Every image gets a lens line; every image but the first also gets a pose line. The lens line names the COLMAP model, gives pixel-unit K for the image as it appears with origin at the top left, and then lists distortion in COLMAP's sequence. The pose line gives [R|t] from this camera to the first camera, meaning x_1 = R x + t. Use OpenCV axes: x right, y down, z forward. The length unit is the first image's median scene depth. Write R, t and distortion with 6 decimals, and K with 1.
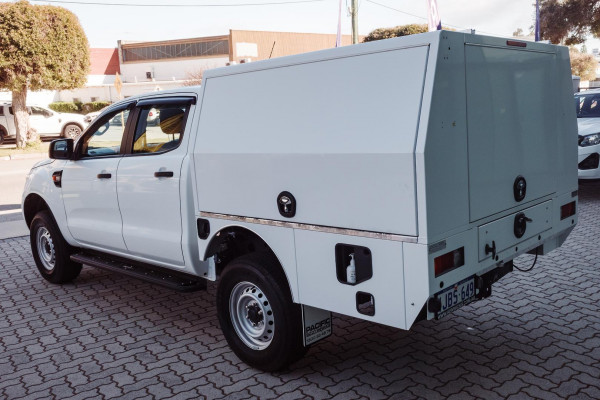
lens RADIAL K [[560.7, 0, 348.4], [0, 560.7, 193.4], [0, 0, 1]] dist [-0.007725, 0.008956]
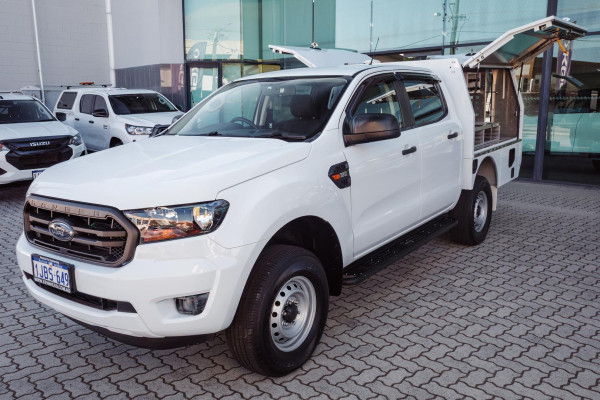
lens RADIAL K [[528.6, 0, 296.3], [0, 528.6, 193.3], [0, 0, 1]] dist [-0.002668, 0.002005]
pose [[-0.069281, -0.128736, 0.989256, -1.532426], [0.177099, 0.974300, 0.139193, -0.138525], [-0.981751, 0.184840, -0.044702, 1.447603]]
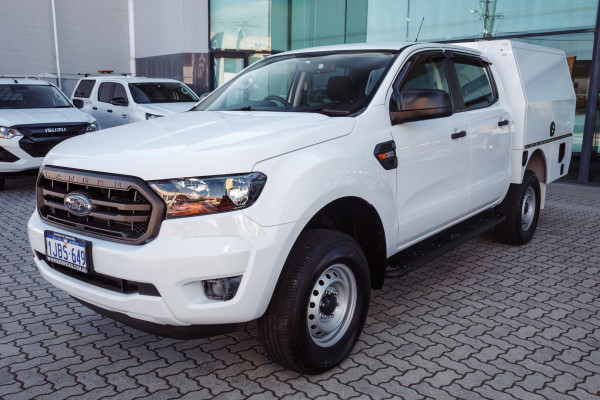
lens RADIAL K [[549.6, 0, 313.9], [0, 549.6, 200.8], [0, 0, 1]] dist [-0.005249, 0.003165]
pose [[-0.056803, -0.135249, 0.989182, -1.485625], [0.154077, 0.977725, 0.142530, -0.101216], [-0.986425, 0.160506, -0.034699, 1.477023]]
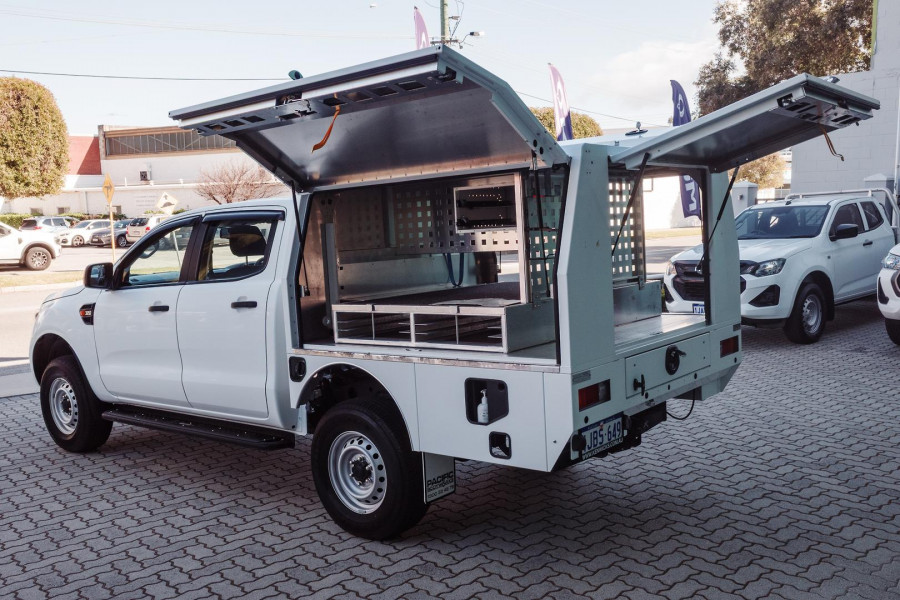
lens RADIAL K [[824.4, 0, 470.8], [0, 824.4, 301.3], [0, 0, 1]] dist [-0.005249, 0.003165]
pose [[0.998918, 0.000223, 0.046512, -0.055249], [0.002504, 0.998280, -0.058572, 0.032911], [-0.046445, 0.058625, 0.997199, -0.222553]]
